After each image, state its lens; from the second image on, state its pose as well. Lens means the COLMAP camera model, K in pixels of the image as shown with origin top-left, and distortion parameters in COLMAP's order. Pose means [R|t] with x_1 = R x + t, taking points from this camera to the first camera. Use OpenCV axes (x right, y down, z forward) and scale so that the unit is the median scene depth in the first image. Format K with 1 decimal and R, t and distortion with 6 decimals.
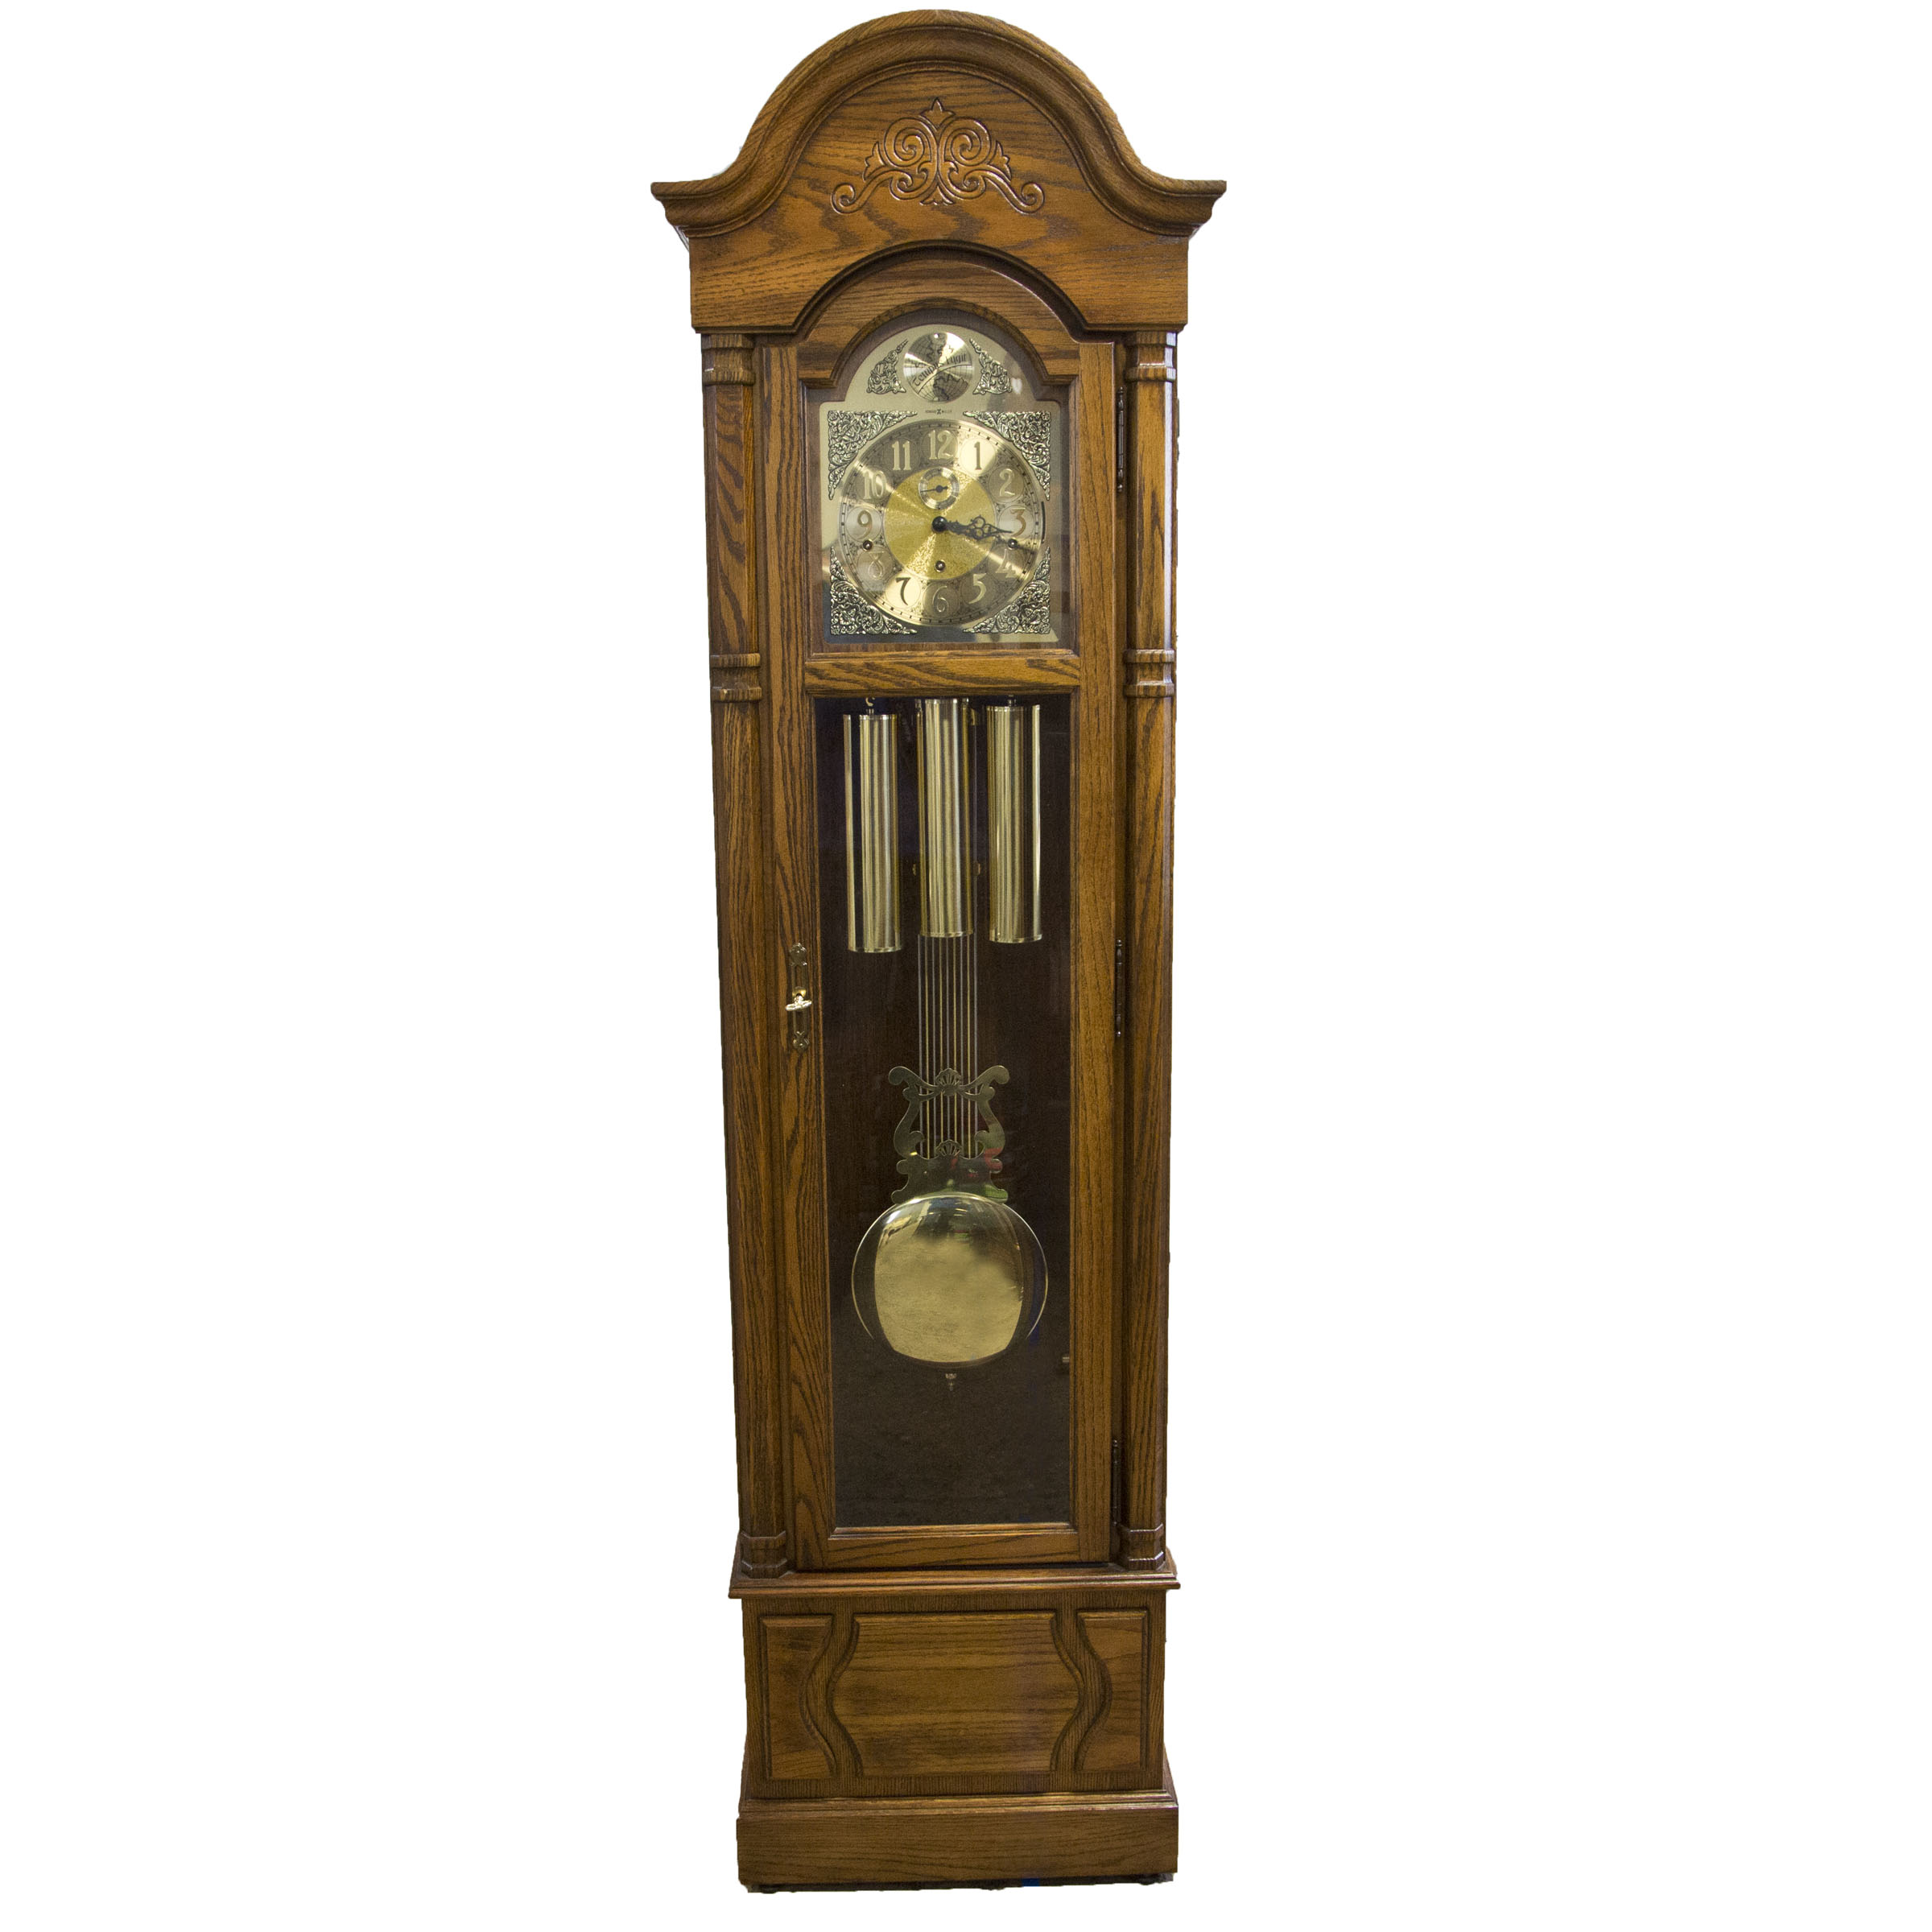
lens RADIAL K [[2570.1, 0, 966.0], [0, 2570.1, 966.0], [0, 0, 1]] dist [-0.002612, 0.000368]
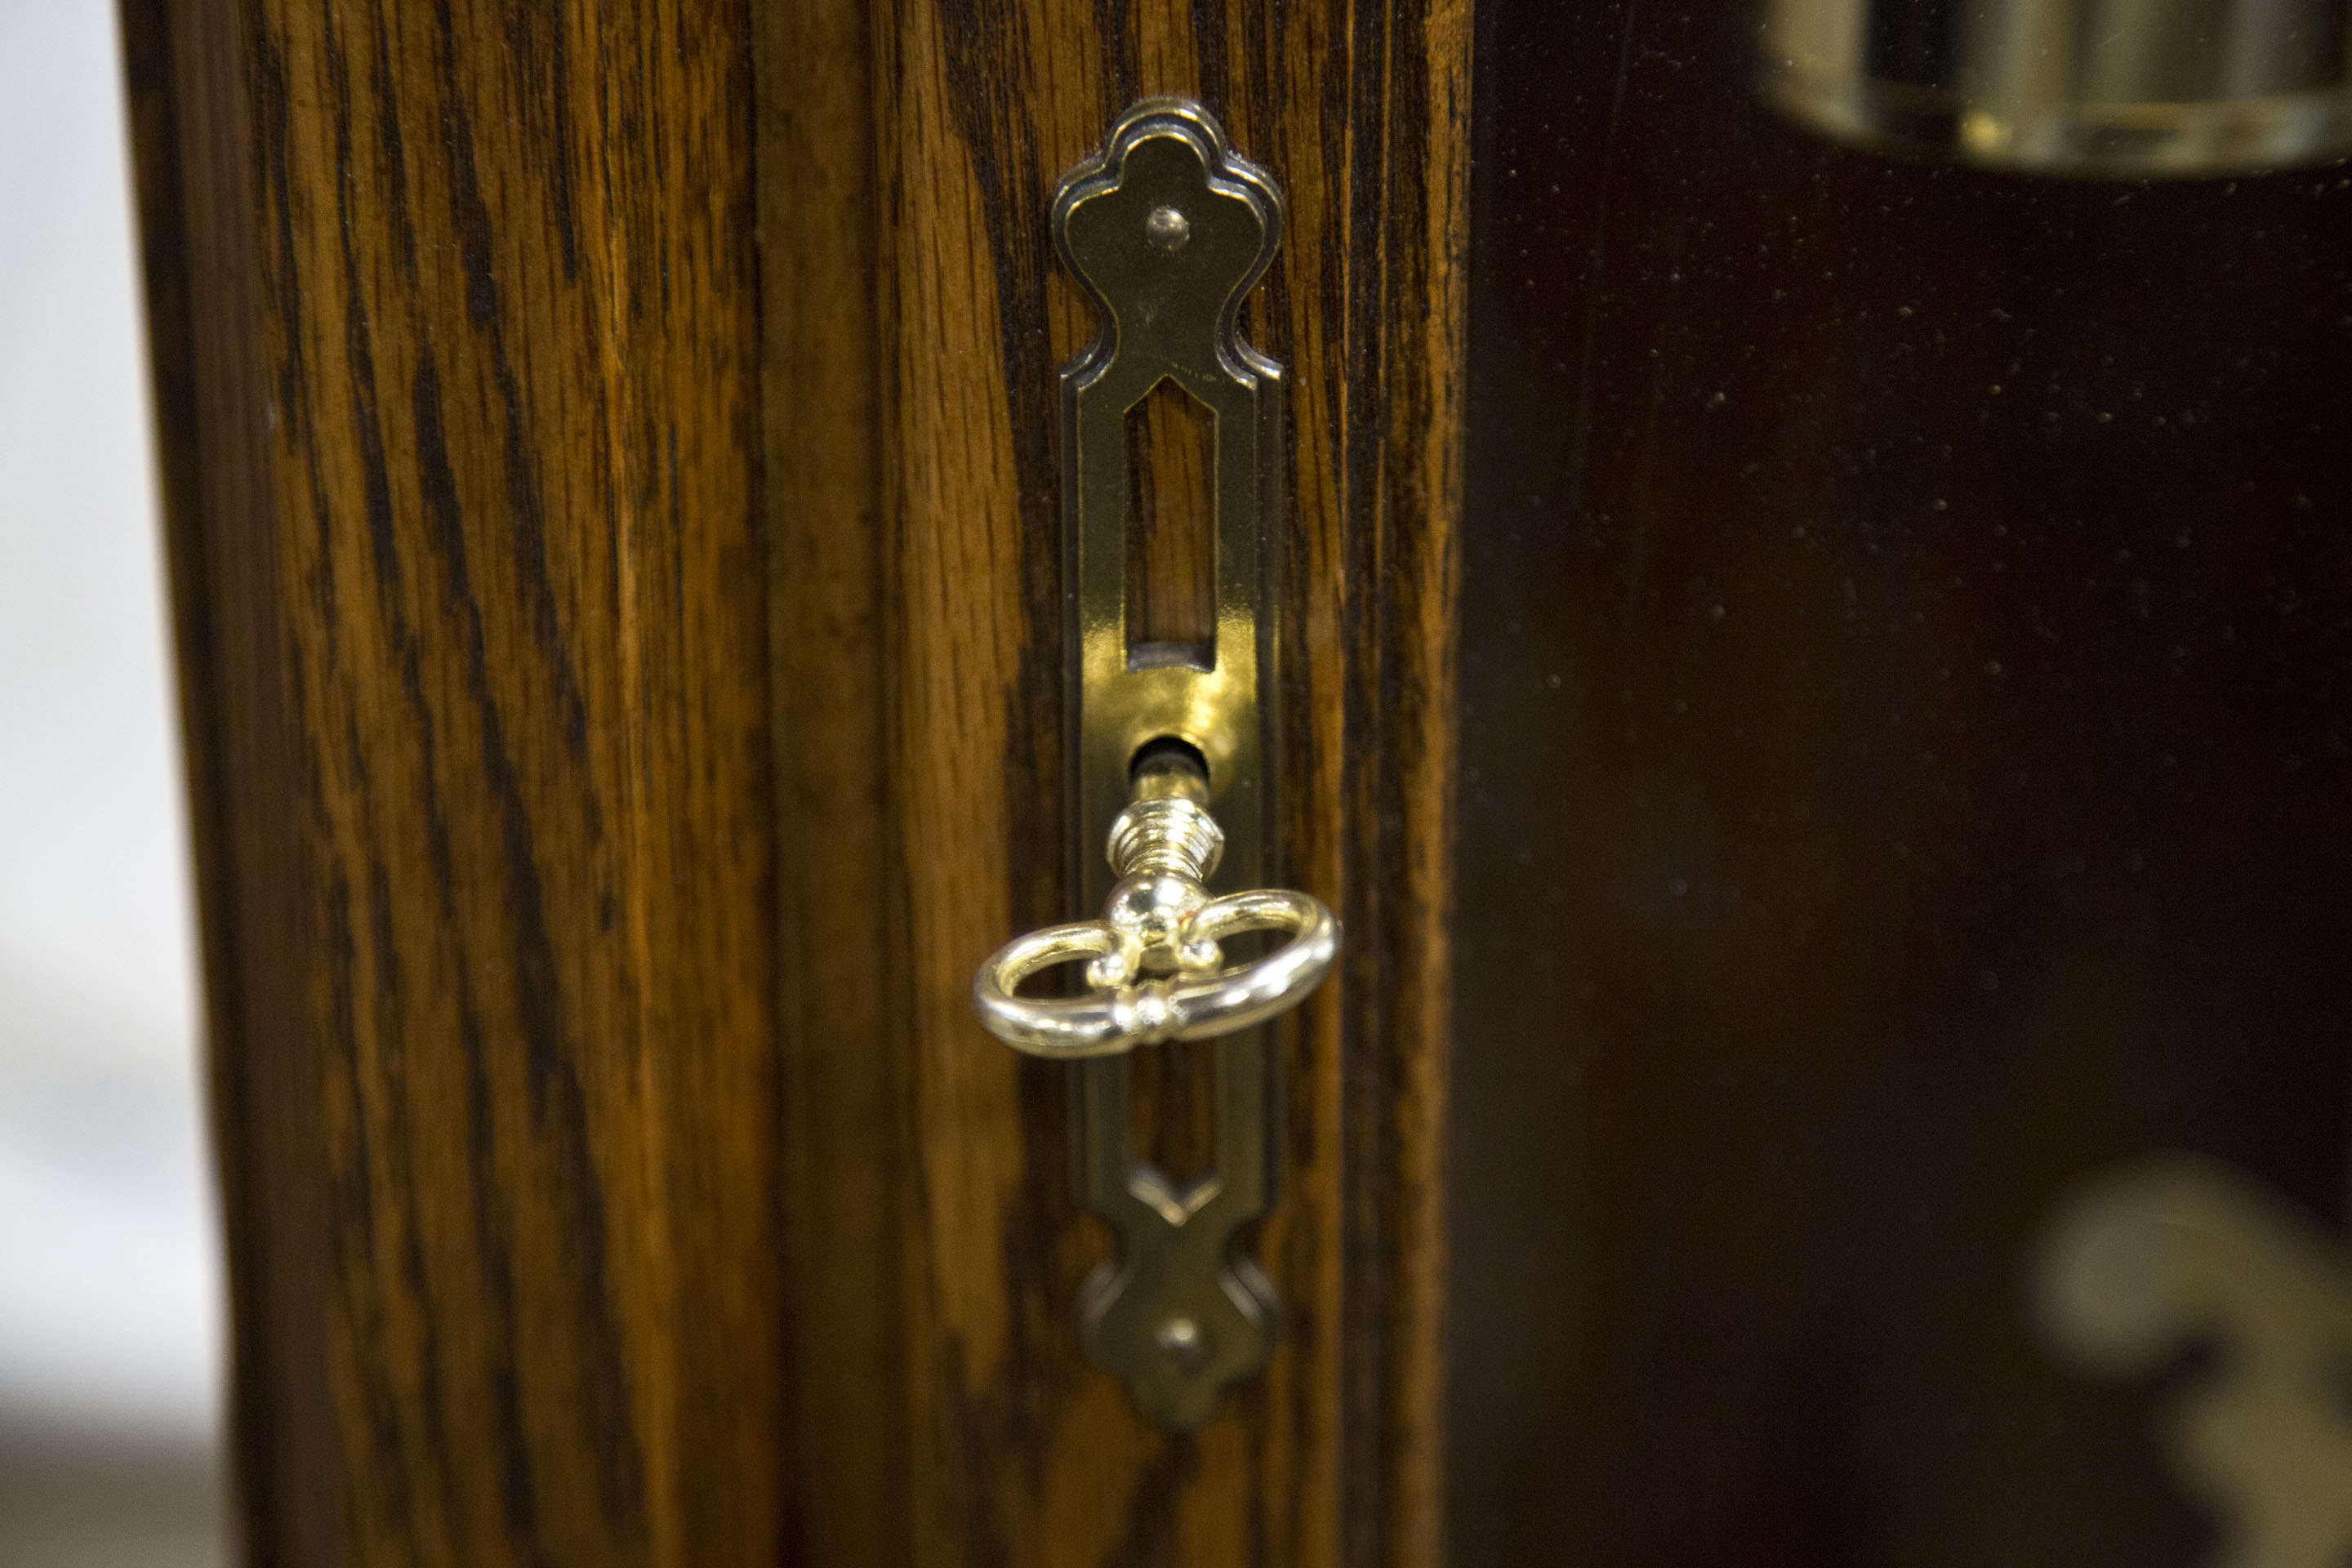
lens RADIAL K [[7108.3, 0, 1175.8], [0, 7108.3, 875.2], [0, 0, 1]] dist [0.984971, 0.112352]
pose [[0.997991, 0.034647, -0.053046, -0.053117], [-0.025683, 0.986586, 0.161211, -0.020524], [0.057920, -0.159525, 0.985493, 0.784167]]
